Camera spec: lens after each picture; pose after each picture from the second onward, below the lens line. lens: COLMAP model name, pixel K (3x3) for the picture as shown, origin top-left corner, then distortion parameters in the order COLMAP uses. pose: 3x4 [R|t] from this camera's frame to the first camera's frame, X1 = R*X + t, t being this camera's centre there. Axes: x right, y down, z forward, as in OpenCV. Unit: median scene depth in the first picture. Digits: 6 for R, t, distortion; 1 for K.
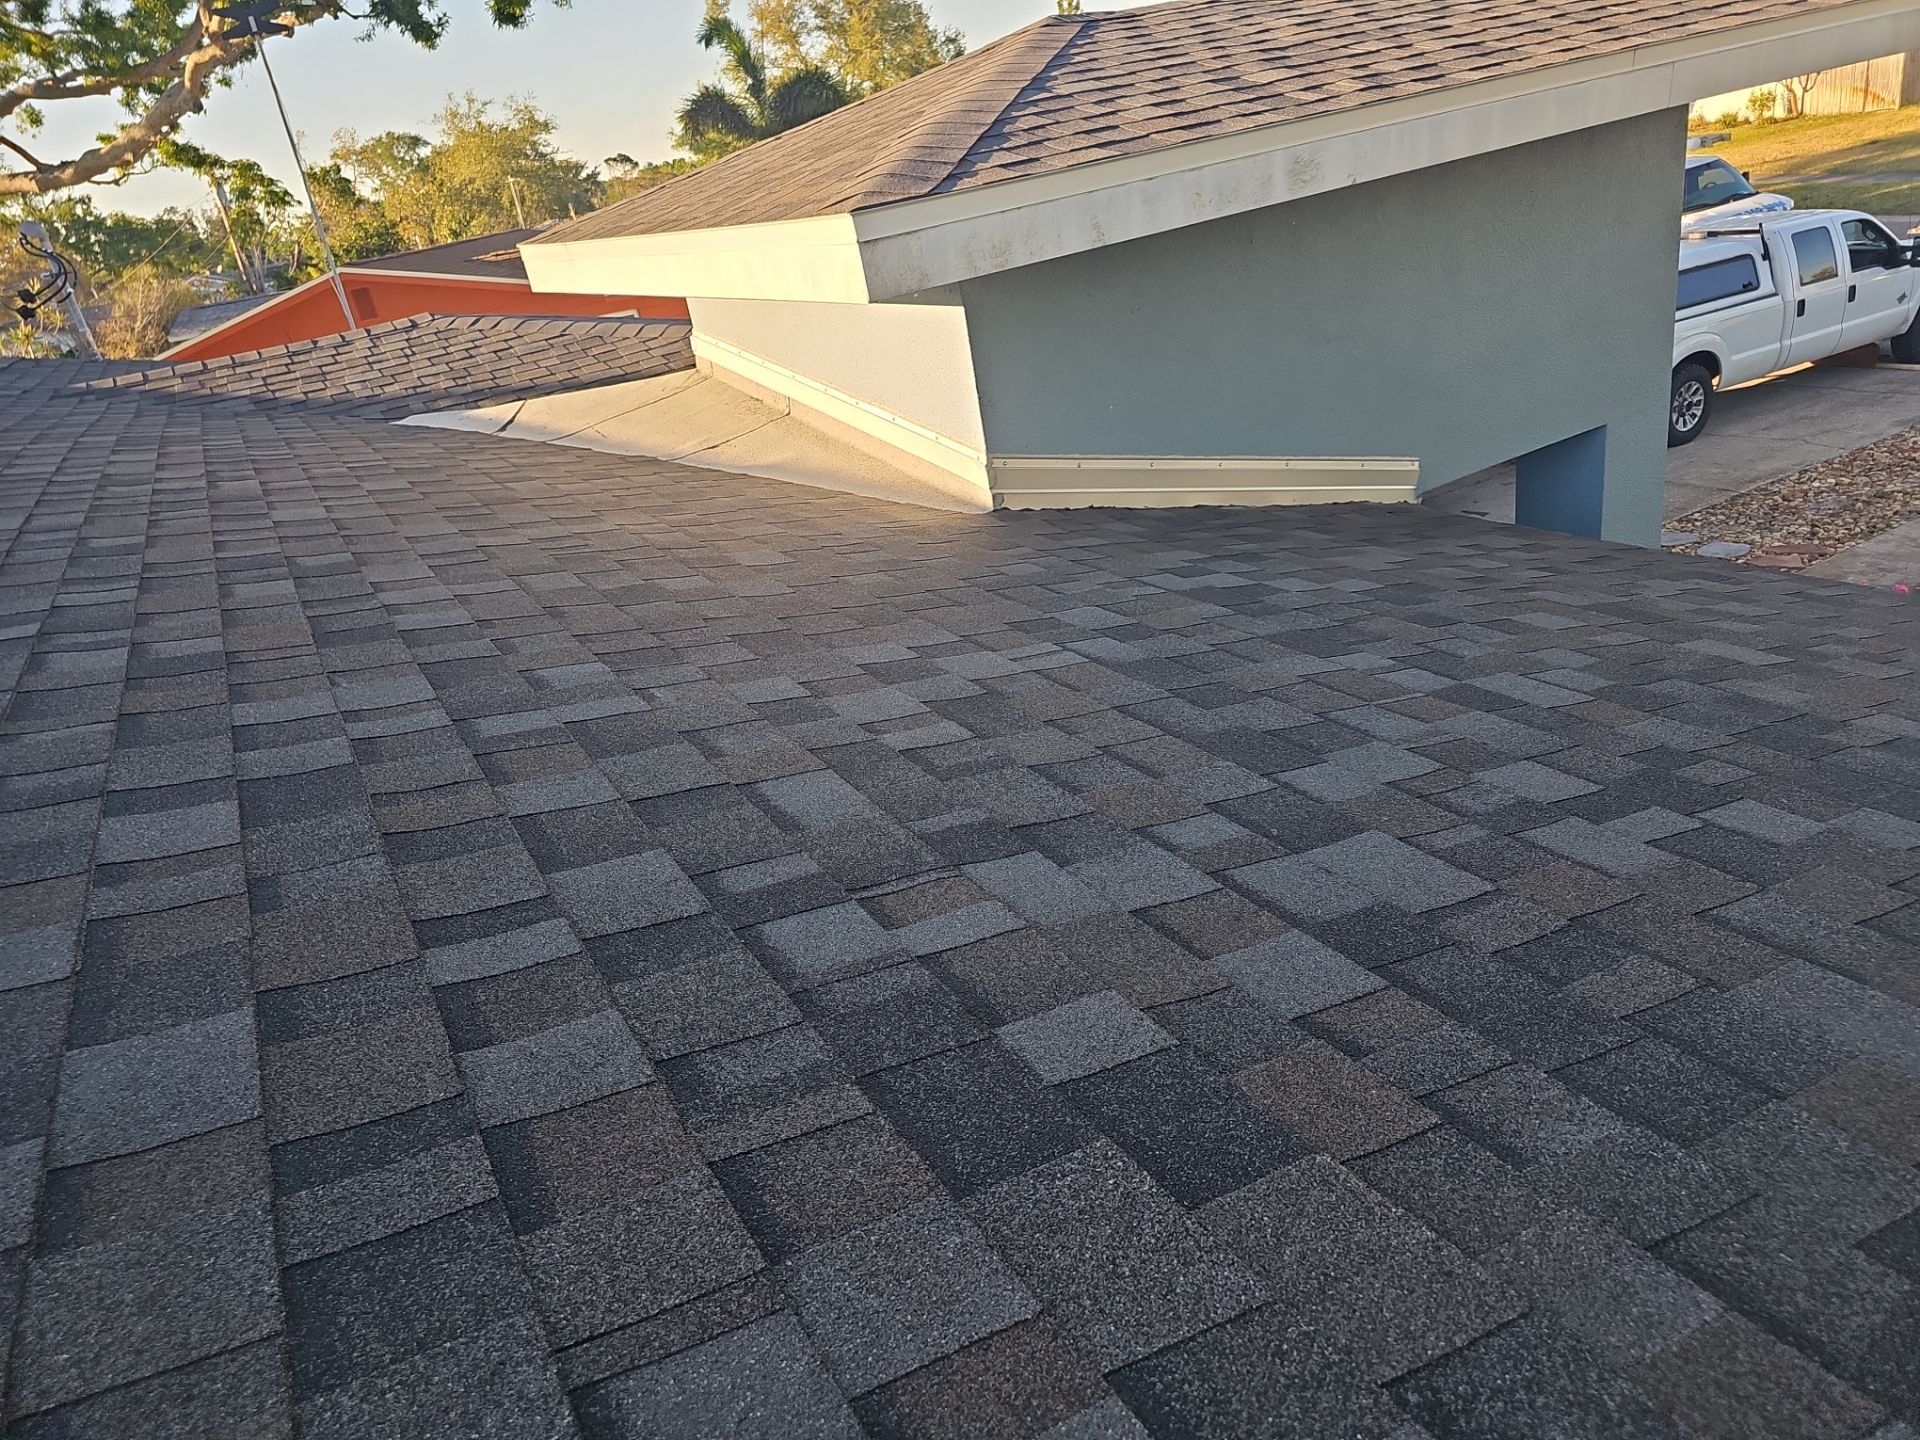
lens RADIAL K [[1299.0, 0, 962.8], [0, 1299.0, 768.1], [0, 0, 1]] dist [0.057753, -0.044700]
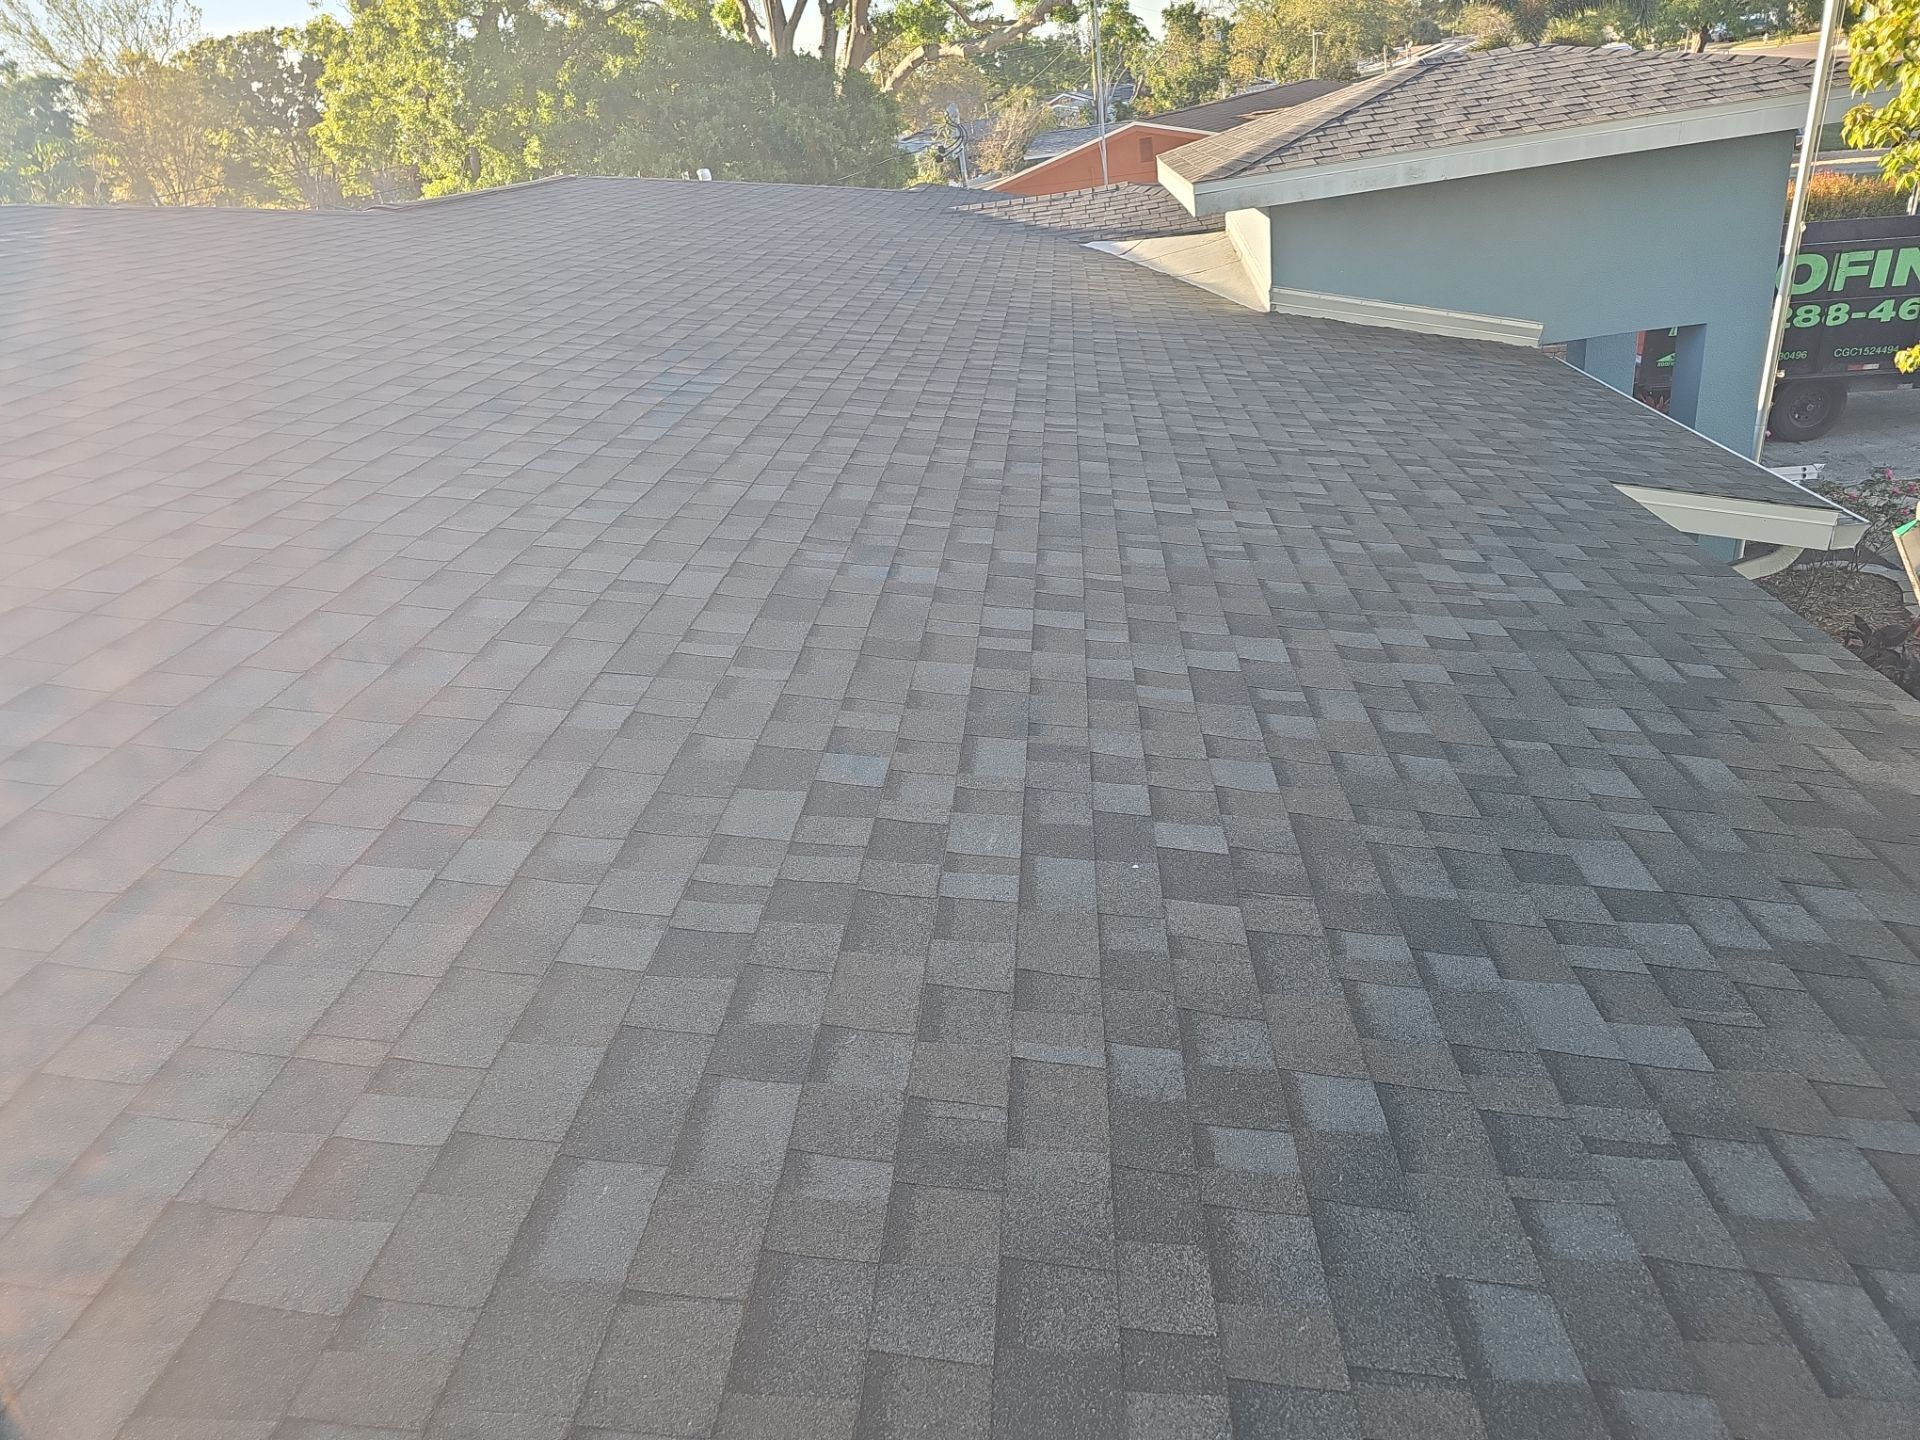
lens RADIAL K [[1229.8, 0, 921.3], [0, 1229.8, 788.8], [0, 0, 1]] dist [0.054405, -0.039413]
pose [[0.823626, 0.319161, -0.468803, 0.474042], [-0.248675, 0.946154, 0.207251, 0.171956], [0.509706, -0.054118, 0.858645, -0.718111]]
